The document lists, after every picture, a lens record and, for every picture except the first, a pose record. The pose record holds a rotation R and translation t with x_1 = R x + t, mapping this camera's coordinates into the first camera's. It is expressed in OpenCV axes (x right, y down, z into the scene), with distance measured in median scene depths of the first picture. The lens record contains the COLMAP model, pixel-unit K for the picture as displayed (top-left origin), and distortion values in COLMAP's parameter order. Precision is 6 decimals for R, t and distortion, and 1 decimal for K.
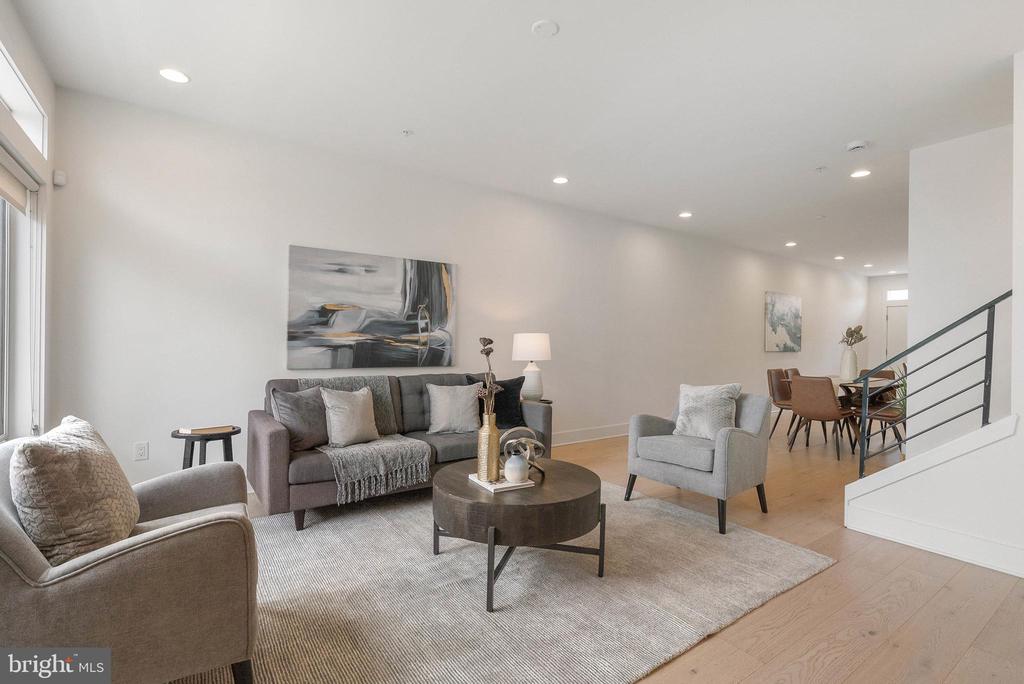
lens RADIAL K [[474.8, 0, 514.5], [0, 474.8, 342.5], [0, 0, 1]] dist [-0.011016, 0.003496]
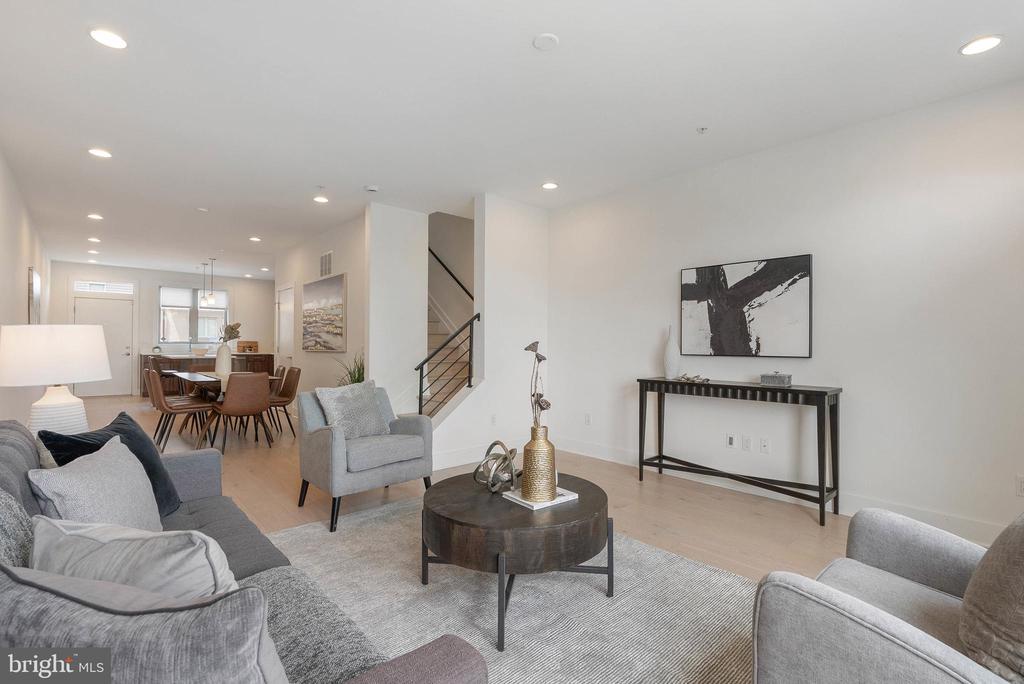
lens RADIAL K [[474.8, 0, 514.5], [0, 474.8, 342.5], [0, 0, 1]] dist [-0.011016, 0.003496]
pose [[-0.116436, -0.011253, 0.993134, -0.276521], [-0.008068, 0.999914, 0.010384, -0.005862], [-0.993165, -0.006803, -0.116516, 0.341526]]
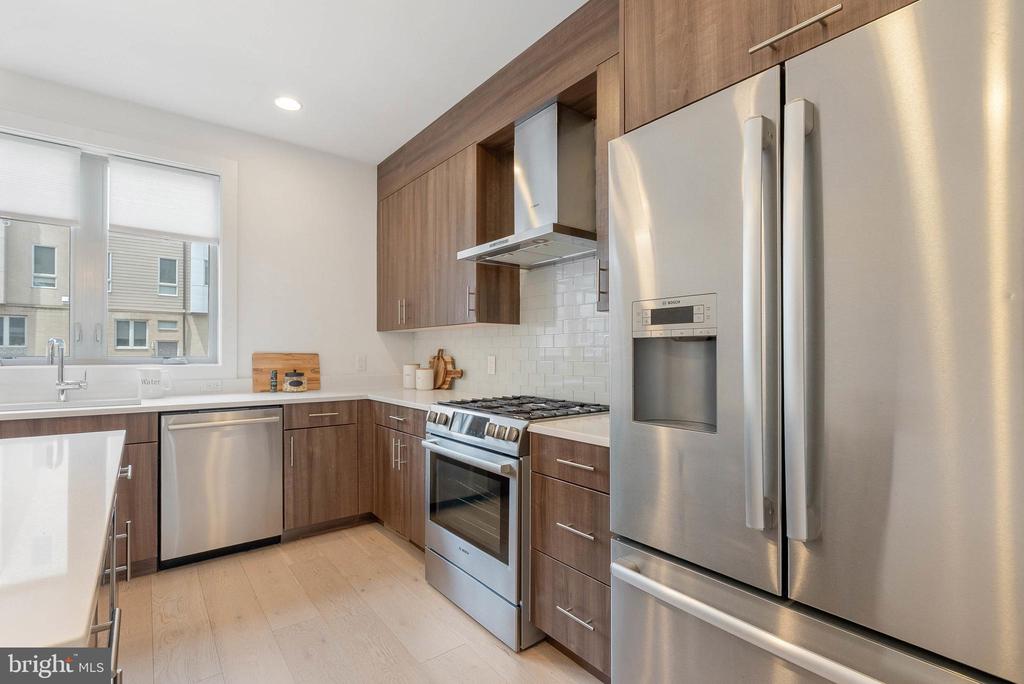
lens RADIAL K [[478.9, 0, 514.4], [0, 478.9, 356.2], [0, 0, 1]] dist [-0.010741, 0.001809]
pose [[-0.046900, -0.017897, 0.998739, 0.805198], [-0.000519, 0.999840, 0.017892, 0.006743], [-0.998899, 0.000321, -0.046901, 0.794513]]
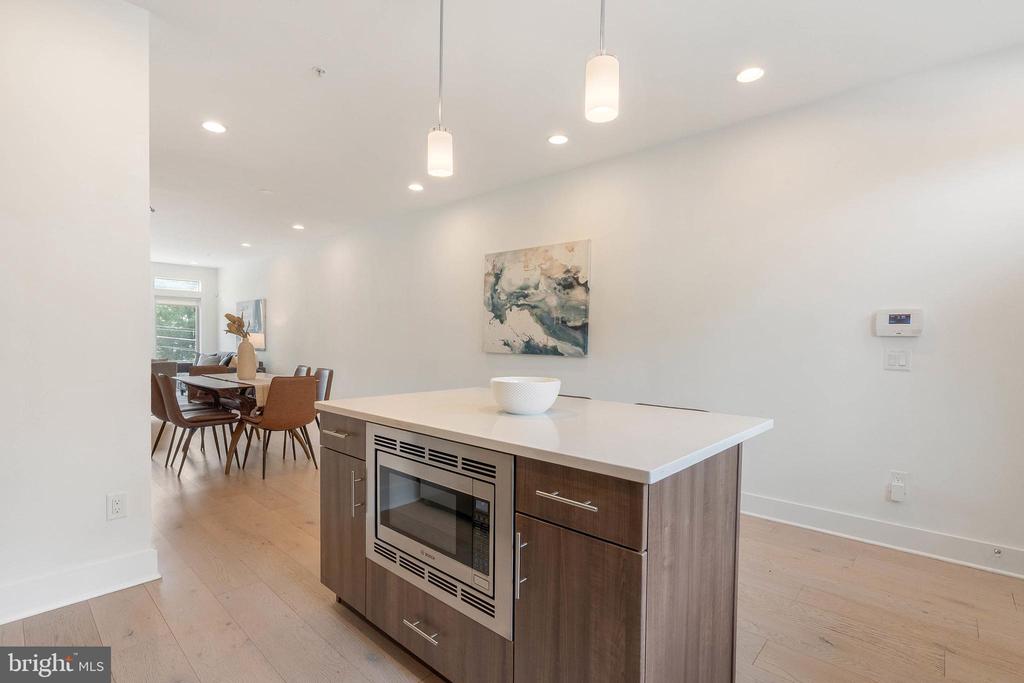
lens RADIAL K [[474.8, 0, 514.5], [0, 474.8, 342.0], [0, 0, 1]] dist [-0.011016, 0.003496]
pose [[0.218609, -0.000315, -0.975813, 1.132146], [-0.005712, 0.999982, -0.001602, 0.005825], [0.975796, 0.005924, 0.218603, 0.892159]]
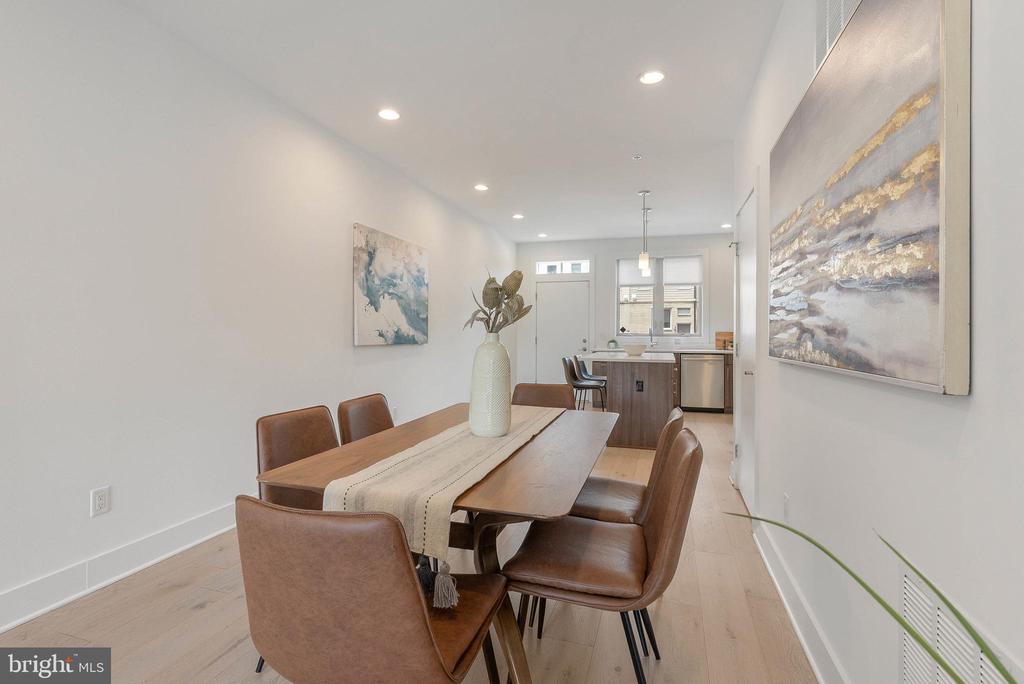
lens RADIAL K [[482.3, 0, 518.8], [0, 482.3, 332.0], [0, 0, 1]] dist [-0.014320, 0.000933]
pose [[0.791225, -0.010053, 0.611442, 0.356163], [0.008389, 0.999949, 0.005585, 0.002843], [-0.611467, 0.000710, 0.791269, 0.496557]]
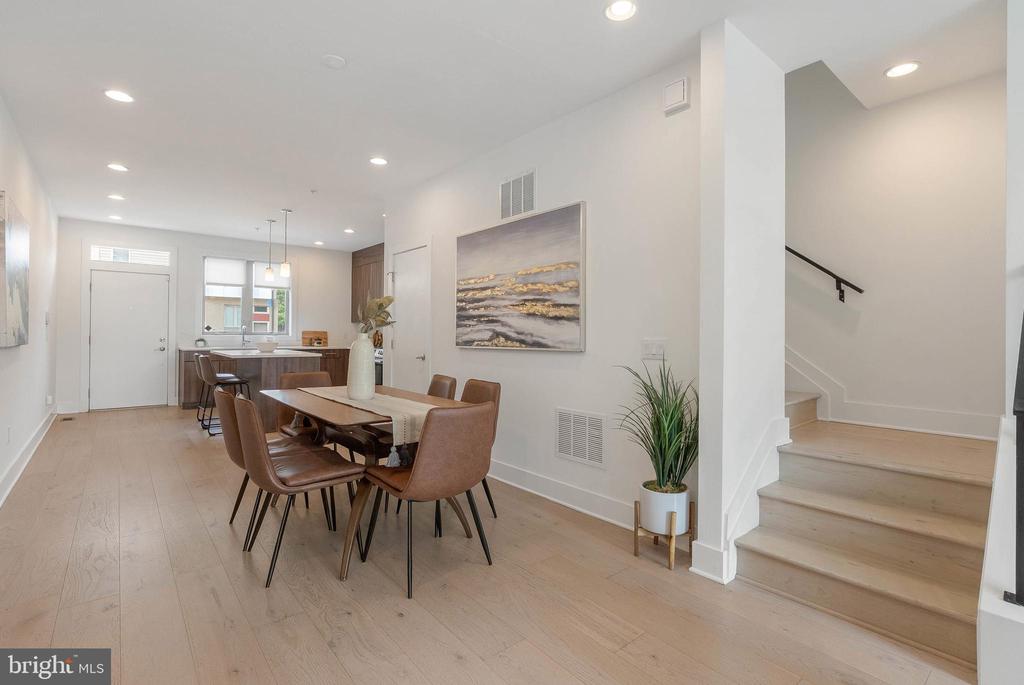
lens RADIAL K [[482.3, 0, 518.8], [0, 482.3, 332.5], [0, 0, 1]] dist [-0.014320, 0.000933]
pose [[-0.085426, -0.010930, 0.996285, 0.108899], [-0.008191, 0.999914, 0.010268, -0.000847], [-0.996311, -0.007283, -0.085508, 0.608437]]
